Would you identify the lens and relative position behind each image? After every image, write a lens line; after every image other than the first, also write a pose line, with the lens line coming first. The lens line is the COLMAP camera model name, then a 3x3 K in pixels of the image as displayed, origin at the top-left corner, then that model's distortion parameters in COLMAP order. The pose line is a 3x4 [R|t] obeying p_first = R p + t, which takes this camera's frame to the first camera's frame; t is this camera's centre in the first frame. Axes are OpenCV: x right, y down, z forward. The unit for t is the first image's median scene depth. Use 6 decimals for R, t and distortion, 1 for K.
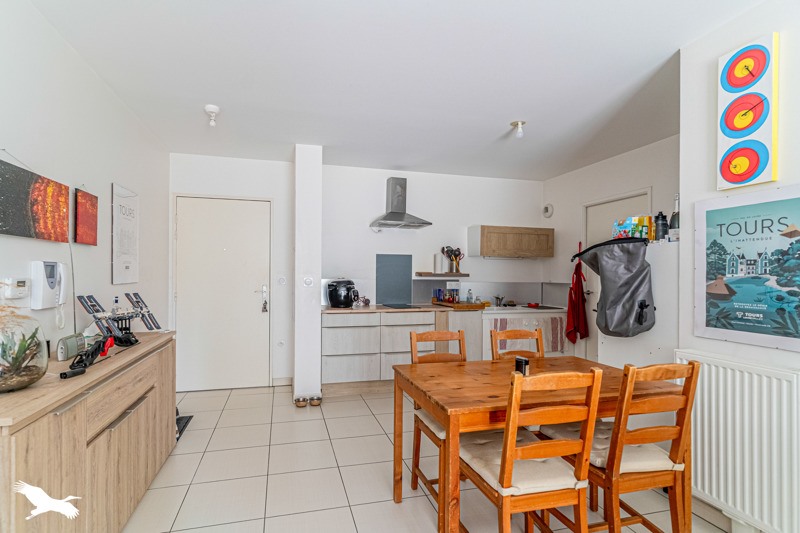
lens RADIAL K [[419.9, 0, 400.0], [0, 419.9, 266.5], [0, 0, 1]] dist [-0.000328, -0.000009]
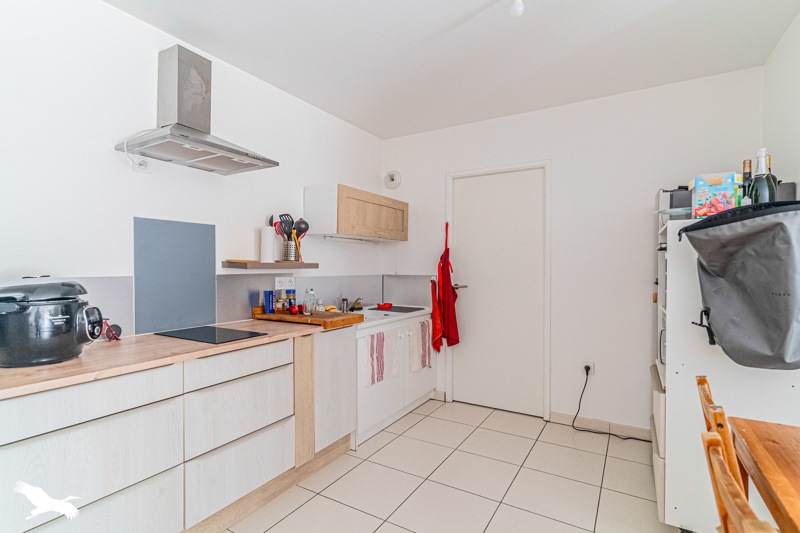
lens RADIAL K [[388.1, 0, 400.0], [0, 388.1, 266.5], [0, 0, 1]] dist [0.002256, 0.000351]
pose [[0.732508, -0.007488, 0.680717, -0.126804], [-0.010498, 0.999696, 0.022293, 0.008730], [-0.680677, -0.023476, 0.732207, 0.521018]]
